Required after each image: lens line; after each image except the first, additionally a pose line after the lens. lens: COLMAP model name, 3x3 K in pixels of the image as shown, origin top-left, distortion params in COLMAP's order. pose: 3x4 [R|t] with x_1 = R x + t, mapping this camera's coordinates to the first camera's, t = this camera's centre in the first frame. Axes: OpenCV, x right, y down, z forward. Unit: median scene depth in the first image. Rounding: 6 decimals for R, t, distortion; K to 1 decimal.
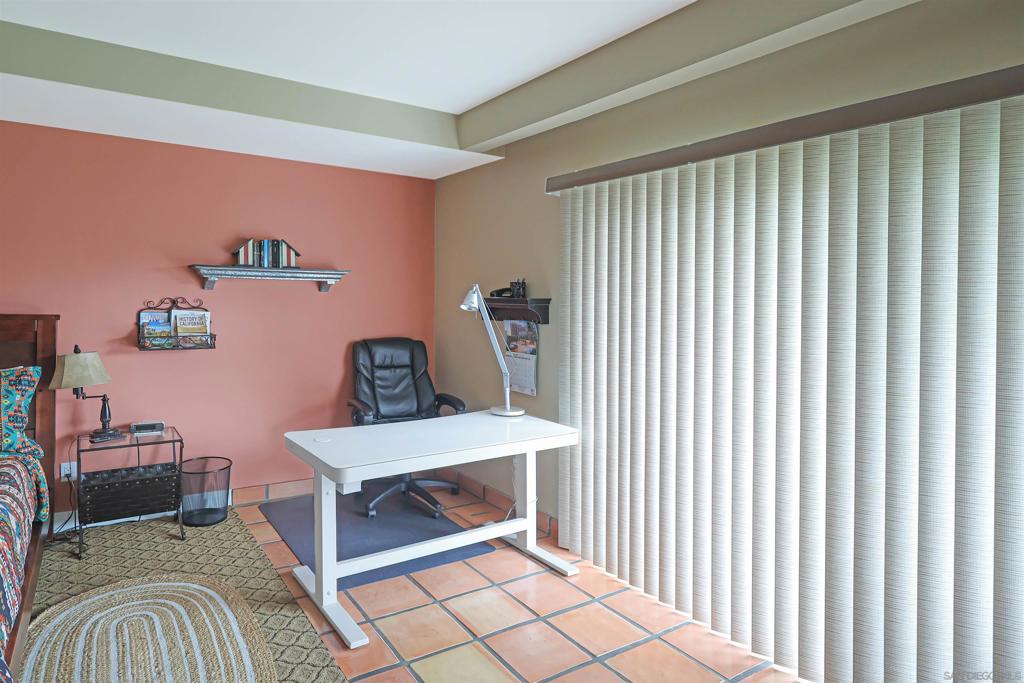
lens RADIAL K [[544.8, 0, 481.9], [0, 544.8, 296.5], [0, 0, 1]] dist [-0.008217, -0.000326]
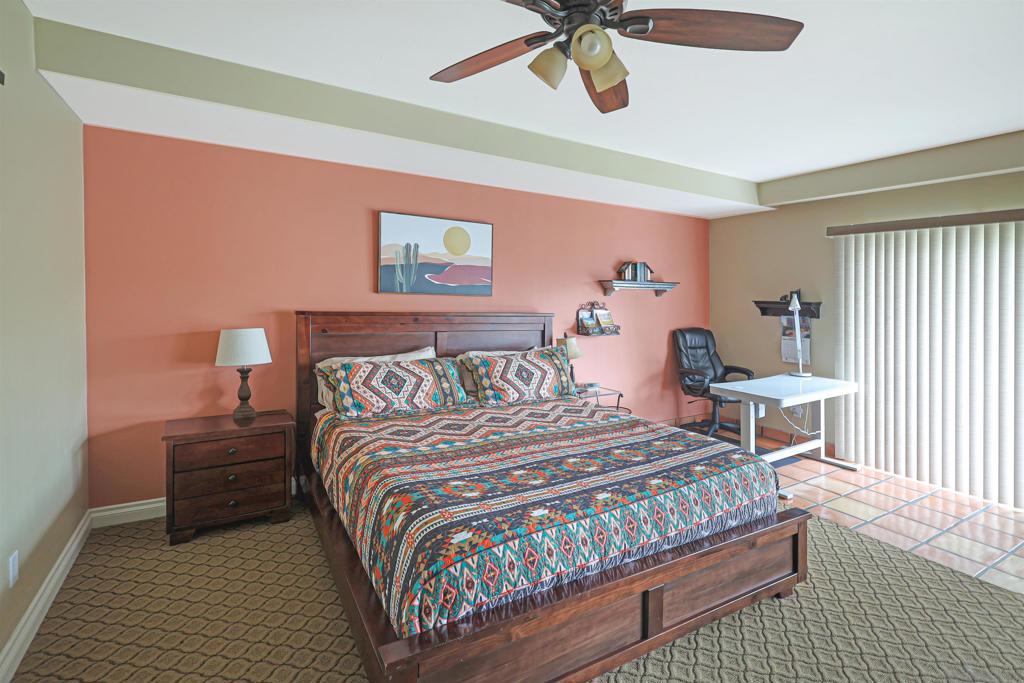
lens RADIAL K [[544.8, 0, 502.5], [0, 544.8, 286.4], [0, 0, 1]] dist [-0.008217, -0.000326]
pose [[0.996055, 0.004934, 0.088600, -0.945581], [-0.003922, 0.999925, -0.011592, -0.021064], [-0.088651, 0.011198, 0.996000, -0.492990]]
